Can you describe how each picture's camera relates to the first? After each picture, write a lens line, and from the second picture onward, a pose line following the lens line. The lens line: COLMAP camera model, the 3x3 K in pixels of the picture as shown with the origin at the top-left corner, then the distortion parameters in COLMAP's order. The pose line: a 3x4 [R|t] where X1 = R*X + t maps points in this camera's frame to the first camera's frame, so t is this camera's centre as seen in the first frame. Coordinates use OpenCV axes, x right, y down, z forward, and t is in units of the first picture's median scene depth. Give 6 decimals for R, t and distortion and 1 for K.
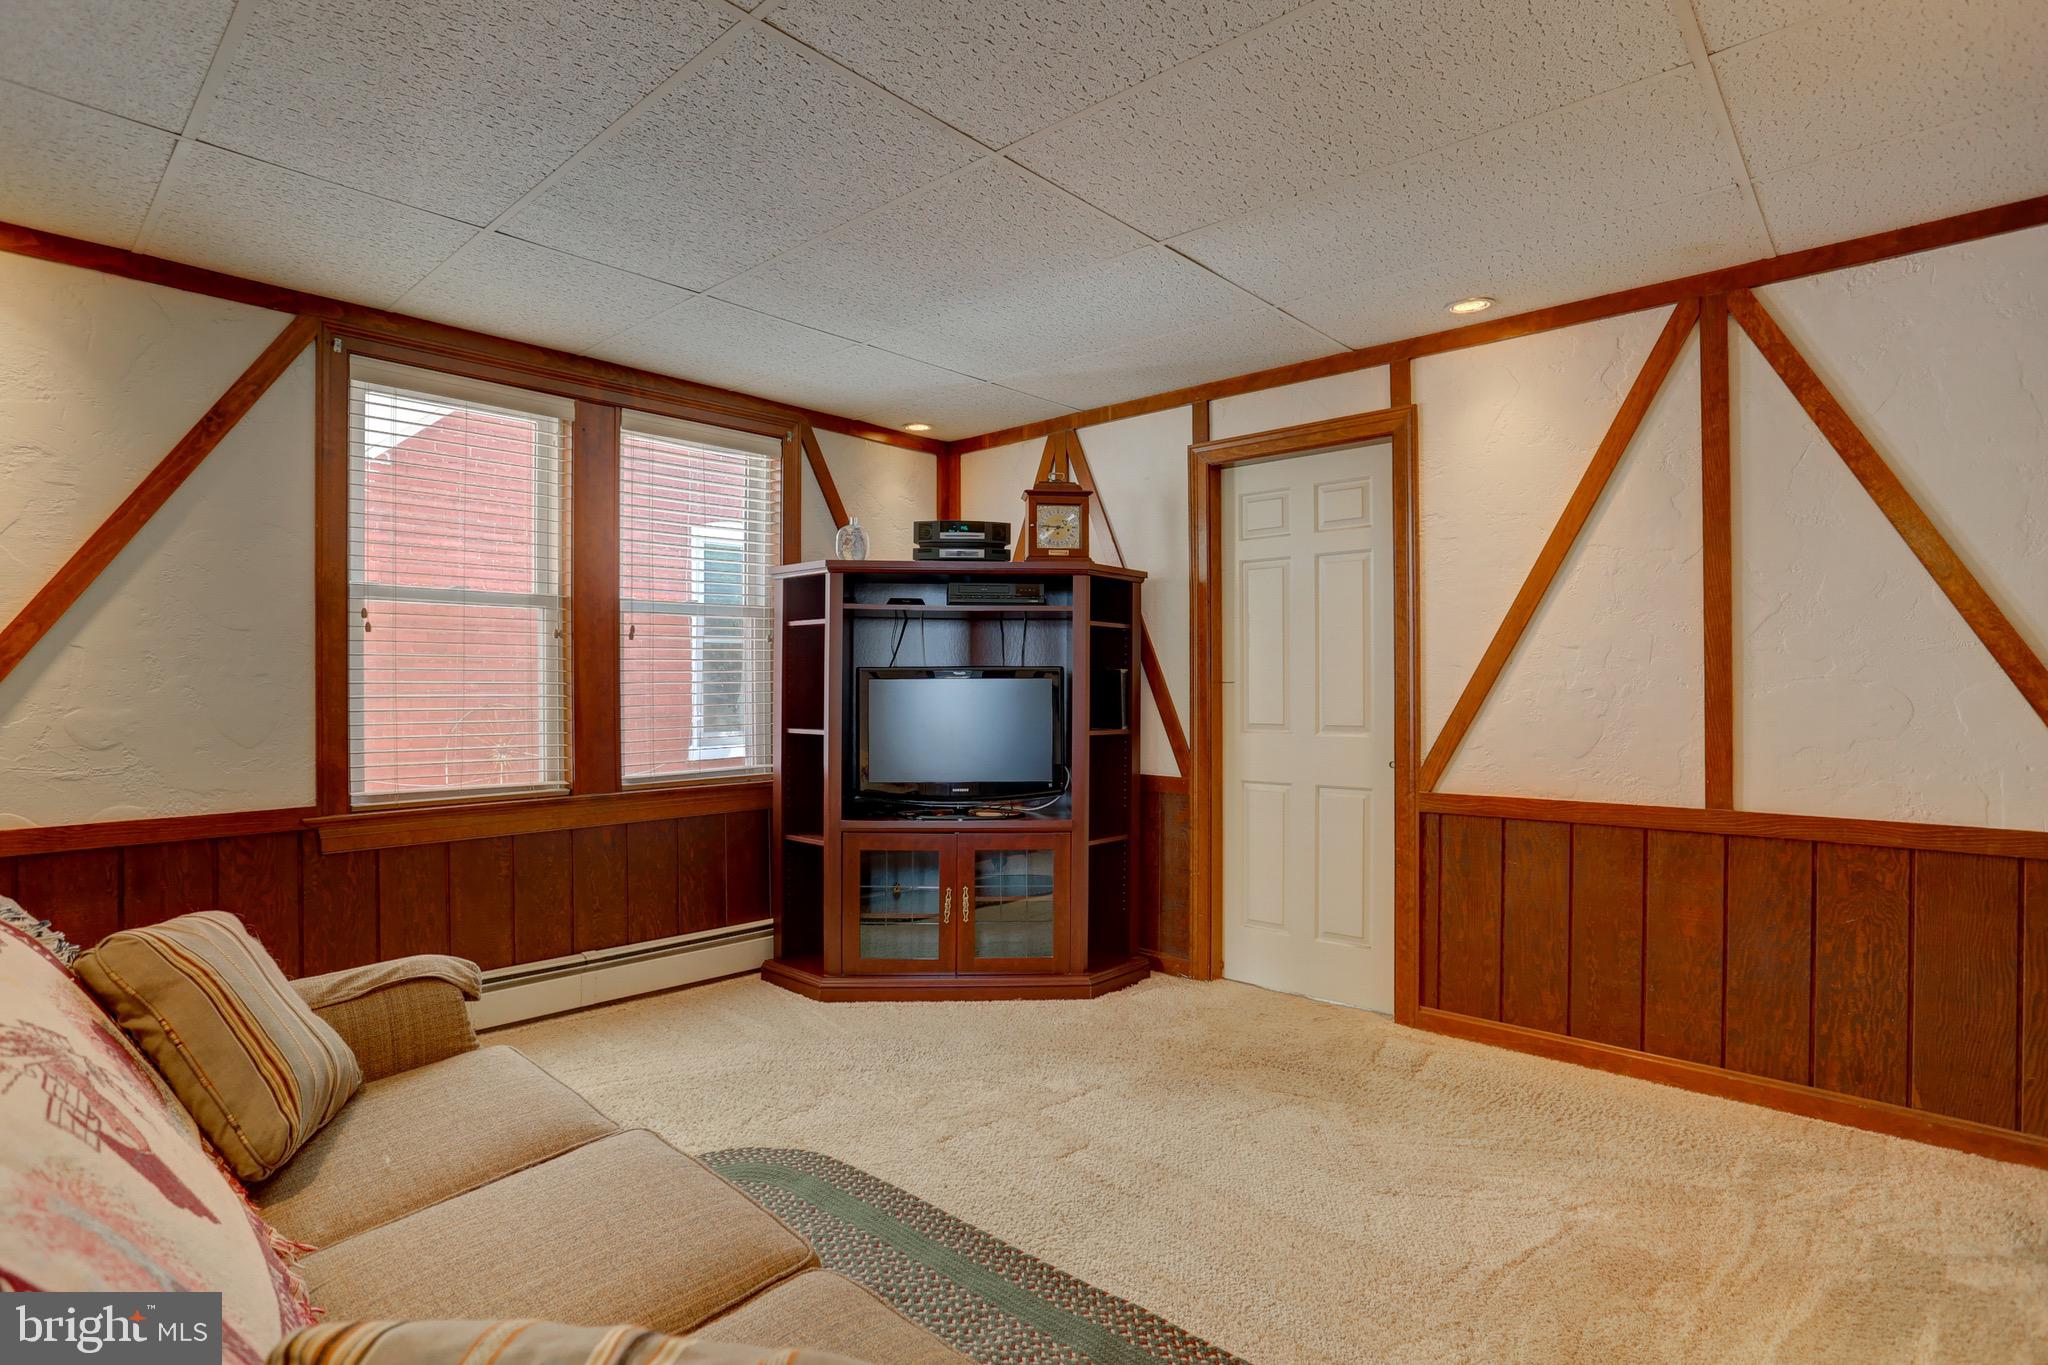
lens RADIAL K [[1038.4, 0, 1036.4], [0, 1038.4, 685.1], [0, 0, 1]] dist [-0.071919, 0.035423]
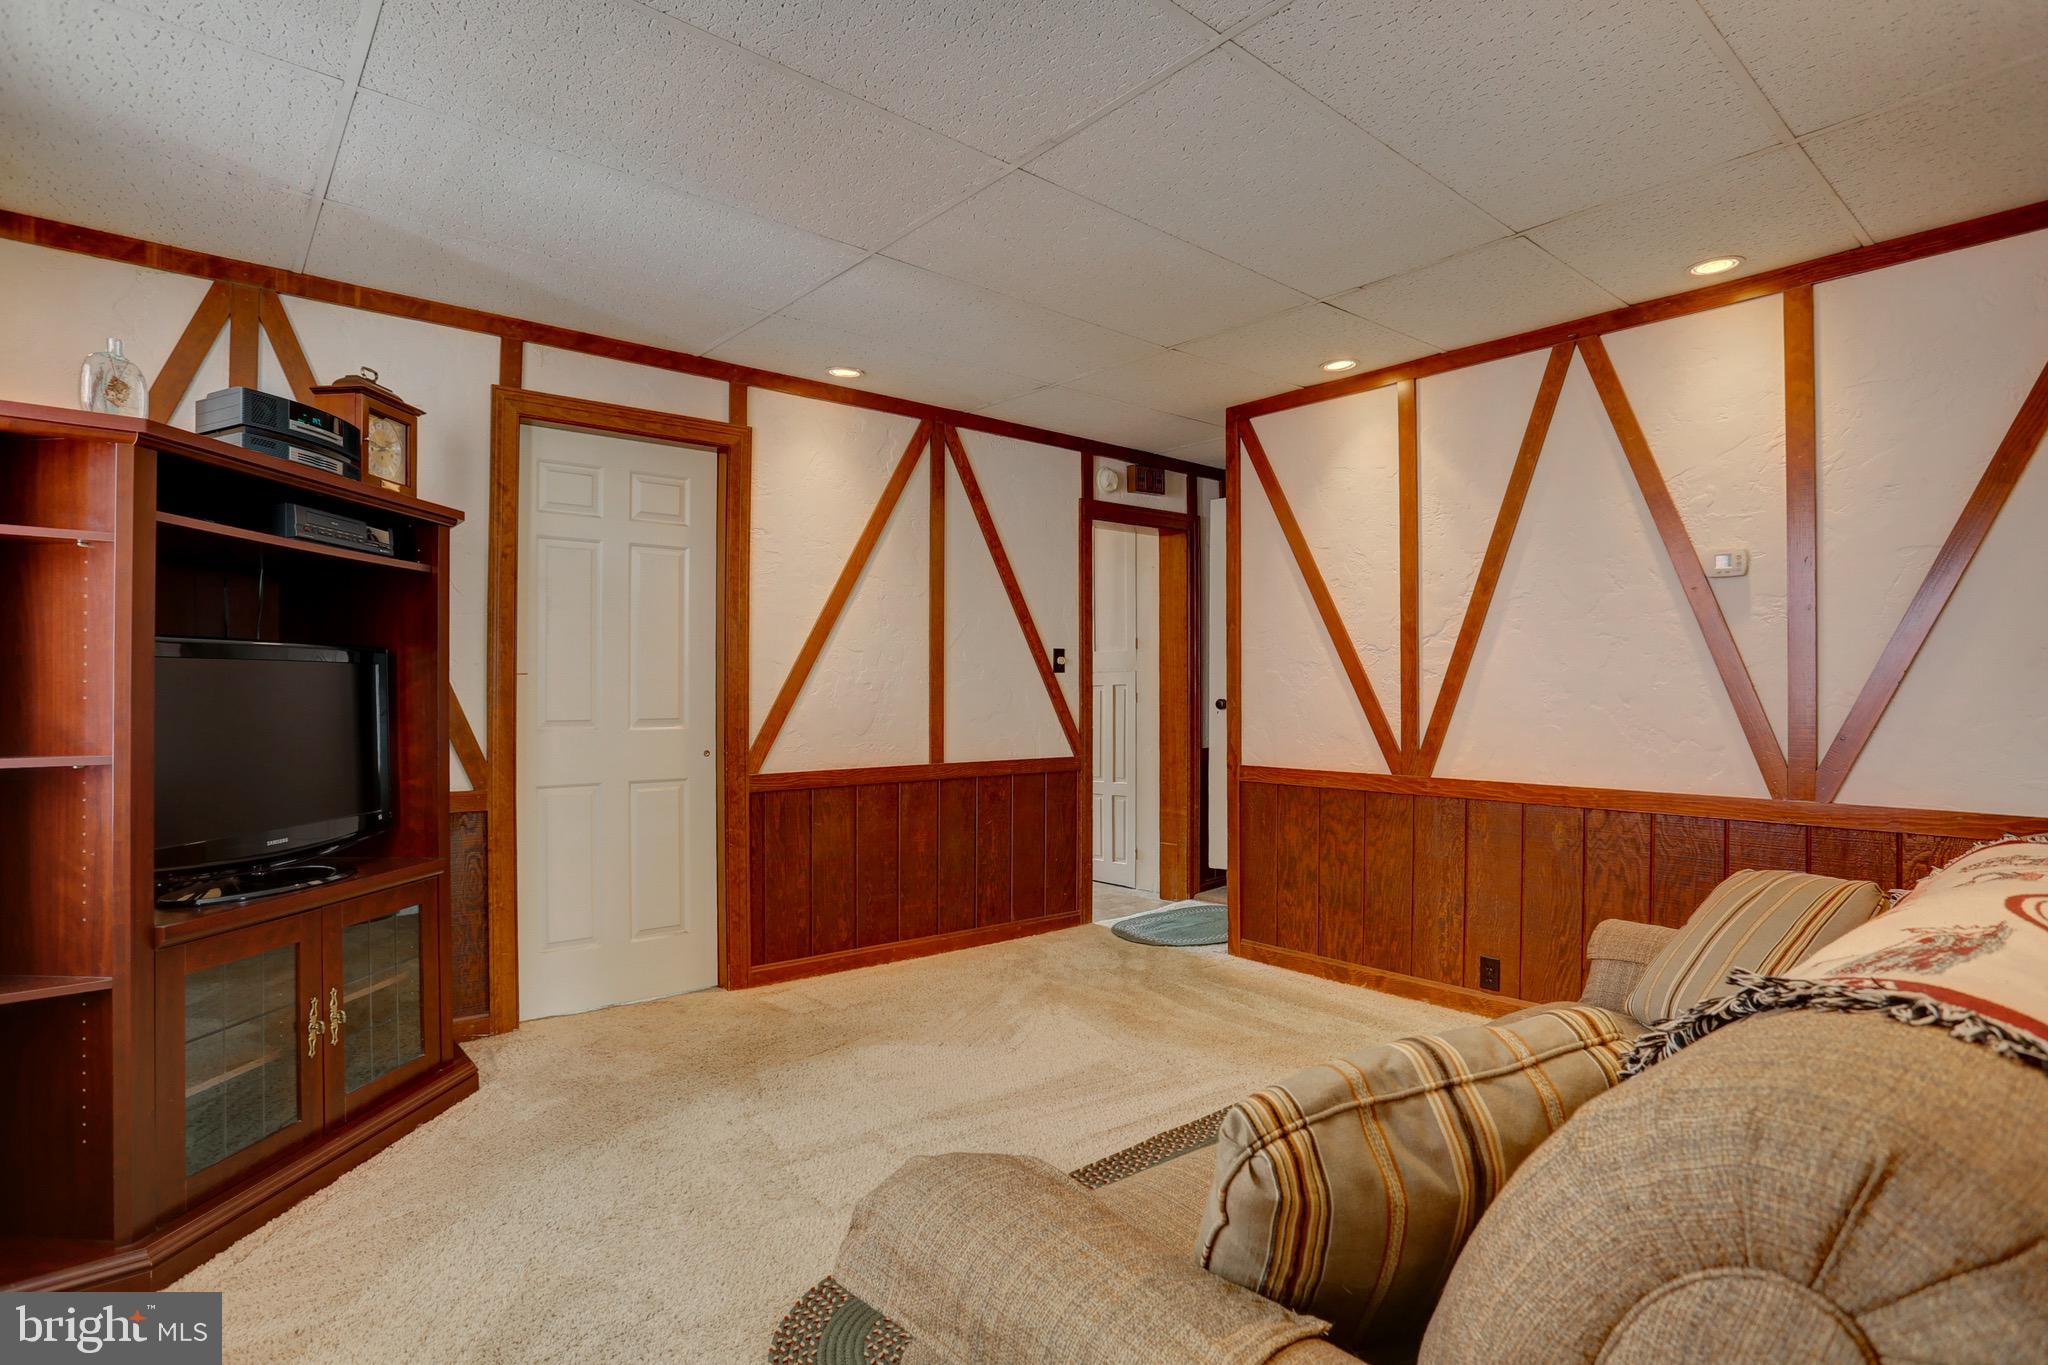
lens RADIAL K [[1038.4, 0, 1036.4], [0, 1038.4, 685.1], [0, 0, 1]] dist [-0.071919, 0.035423]
pose [[0.121495, 0.007477, 0.992564, -0.705677], [0.000440, 0.999971, -0.007587, 0.015459], [-0.992592, 0.001359, 0.121488, 0.557872]]
